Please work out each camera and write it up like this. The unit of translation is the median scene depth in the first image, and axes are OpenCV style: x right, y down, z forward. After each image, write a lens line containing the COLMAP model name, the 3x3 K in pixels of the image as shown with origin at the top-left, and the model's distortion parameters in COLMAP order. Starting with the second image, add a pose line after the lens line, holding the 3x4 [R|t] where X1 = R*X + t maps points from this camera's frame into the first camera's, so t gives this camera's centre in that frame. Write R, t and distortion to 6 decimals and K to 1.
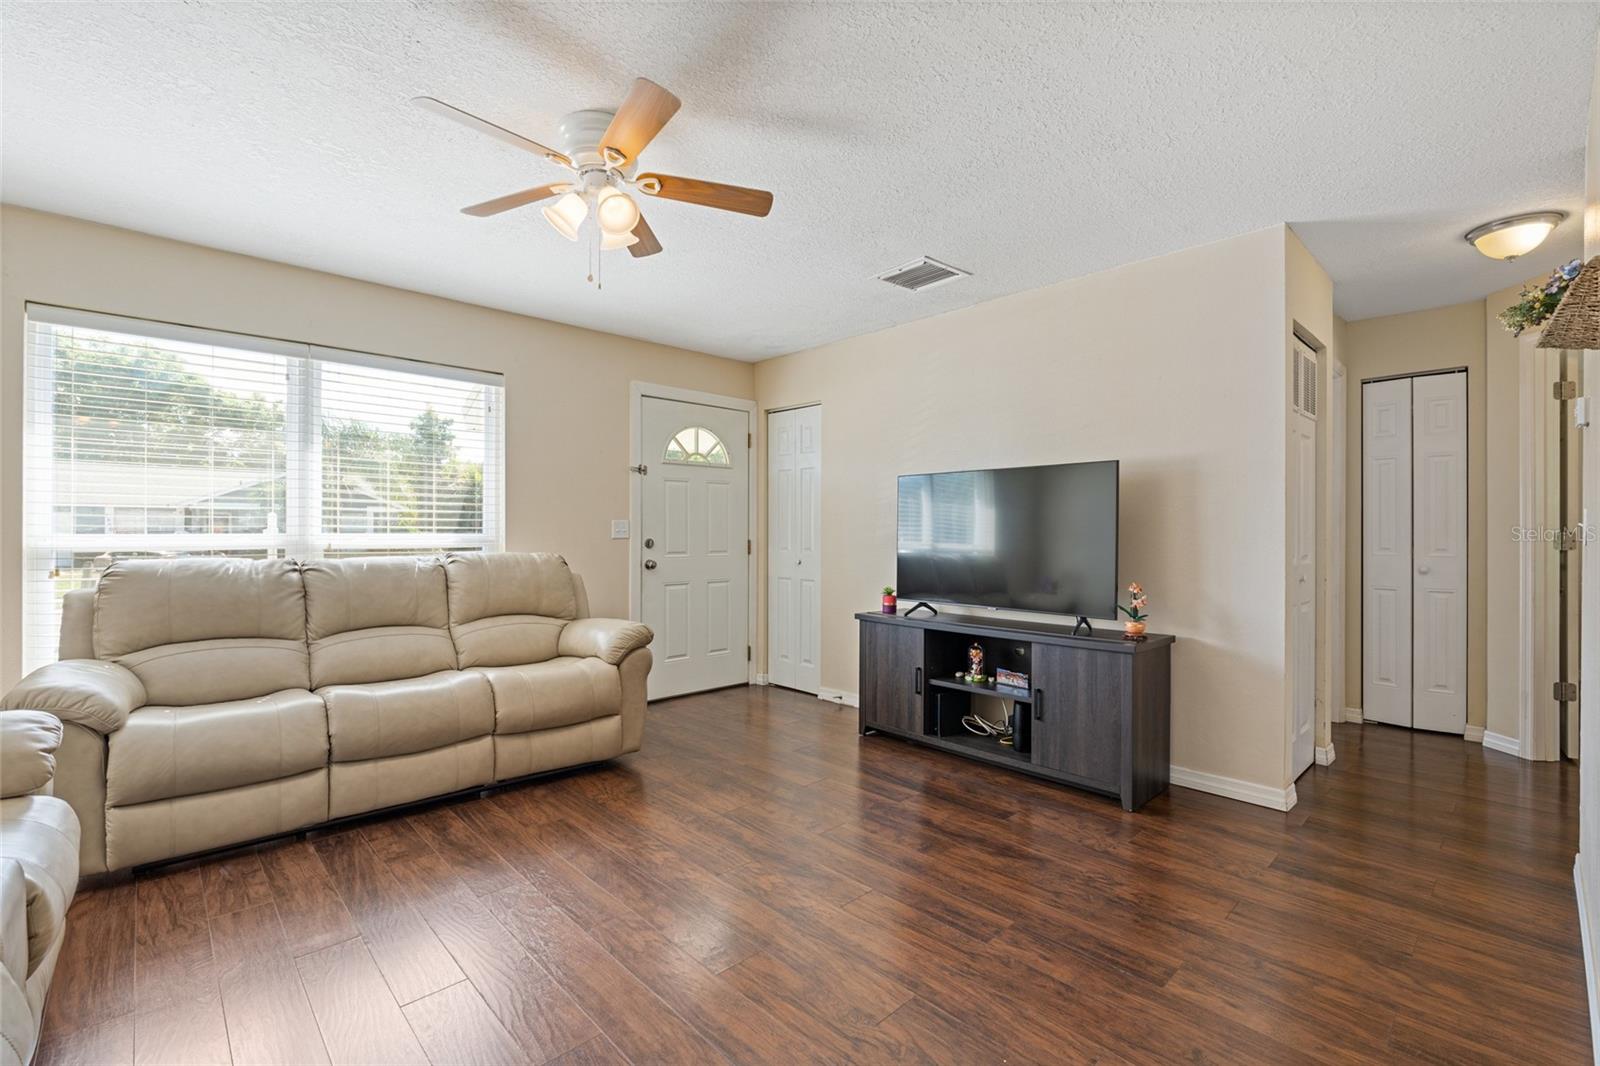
lens RADIAL K [[703.8, 0, 805.0], [0, 703.8, 527.7], [0, 0, 1]] dist [-0.002828, 0.000569]
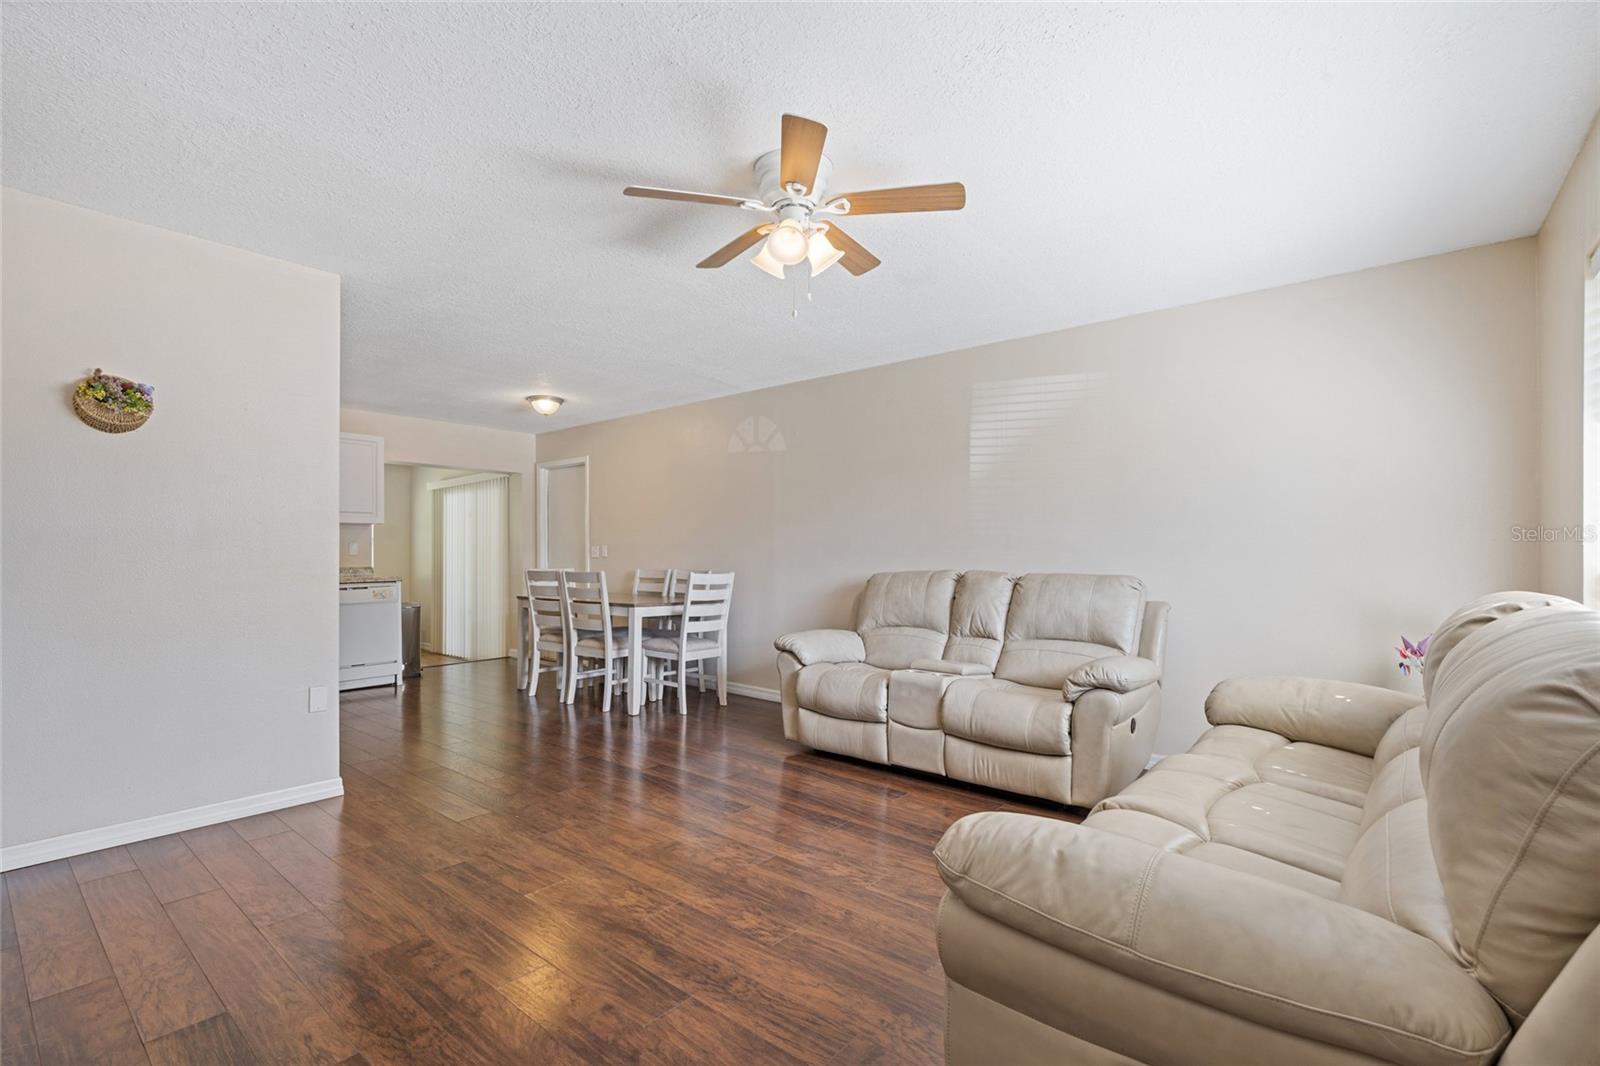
lens RADIAL K [[727.2, 0, 792.2], [0, 727.2, 557.1], [0, 0, 1]] dist [-0.000840, 0.000250]
pose [[-0.994251, -0.004407, -0.106982, -0.134185], [-0.004234, 0.999989, -0.001839, 0.014838], [0.106989, -0.001376, -0.994259, 1.598632]]
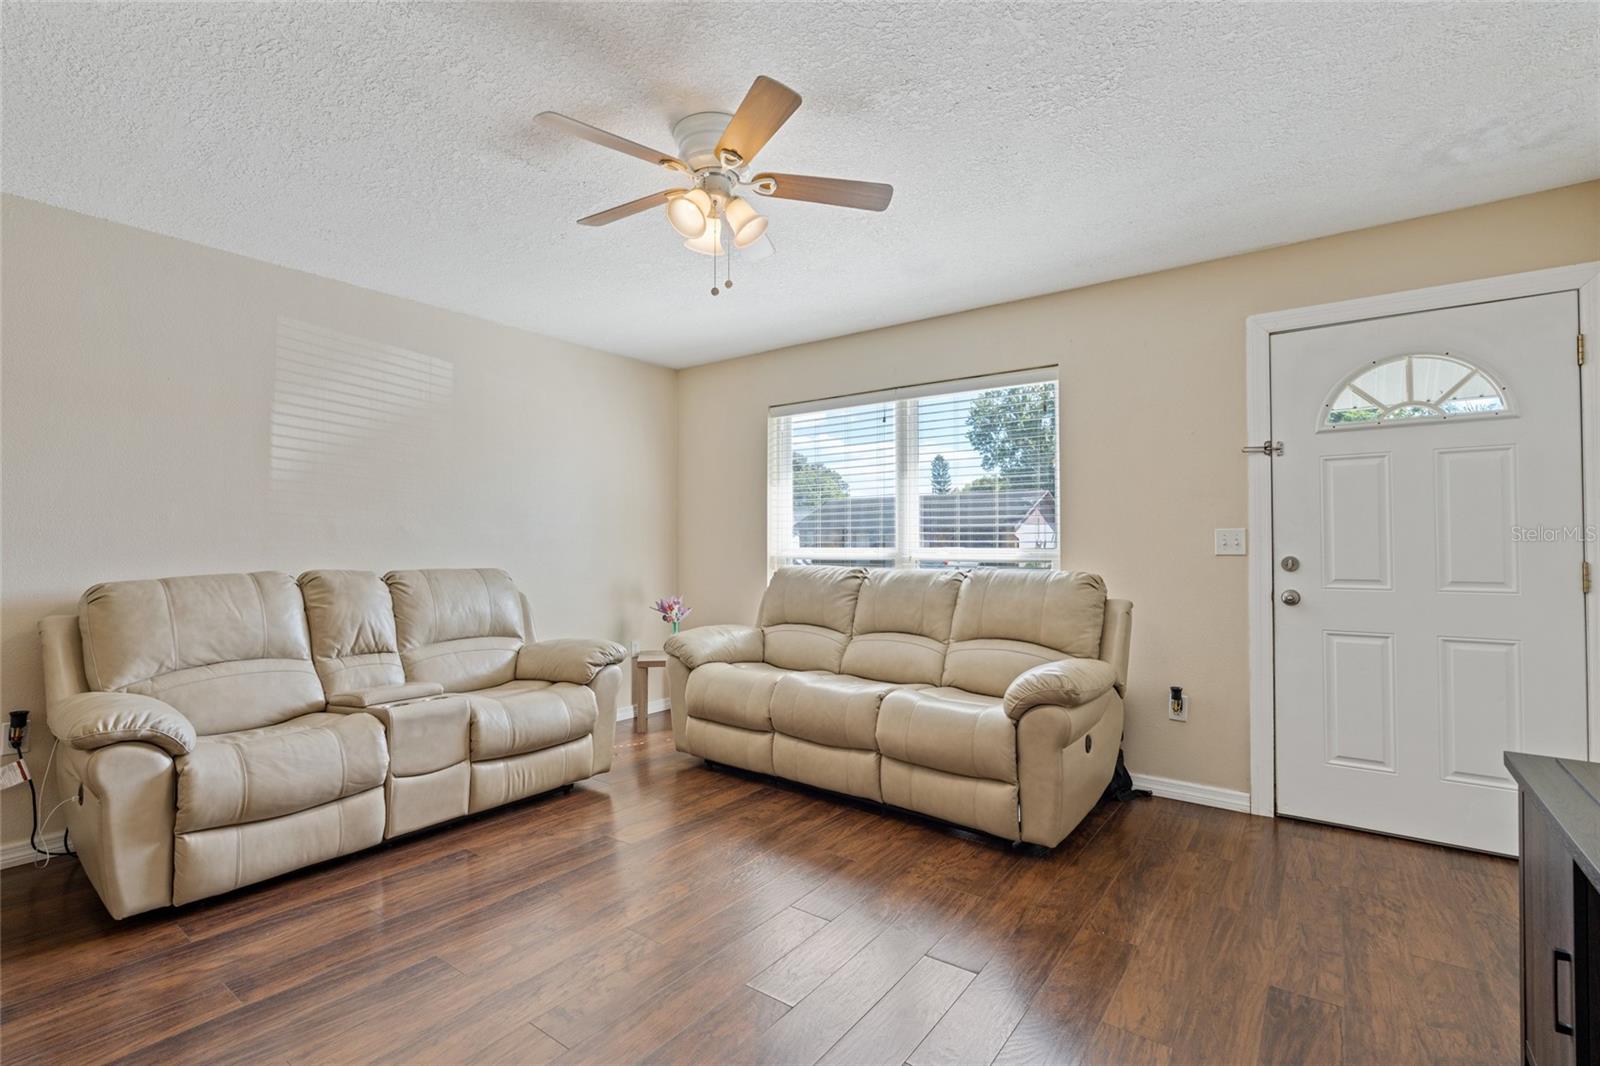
lens RADIAL K [[727.7, 0, 800.0], [0, 727.7, 533.0], [0, 0, 1]] dist [-0.002633, -0.000212]
pose [[0.173027, -0.017315, -0.984765, 0.549089], [0.006823, 0.999843, -0.016381, 0.003567], [0.984893, -0.003884, 0.173118, 0.729152]]
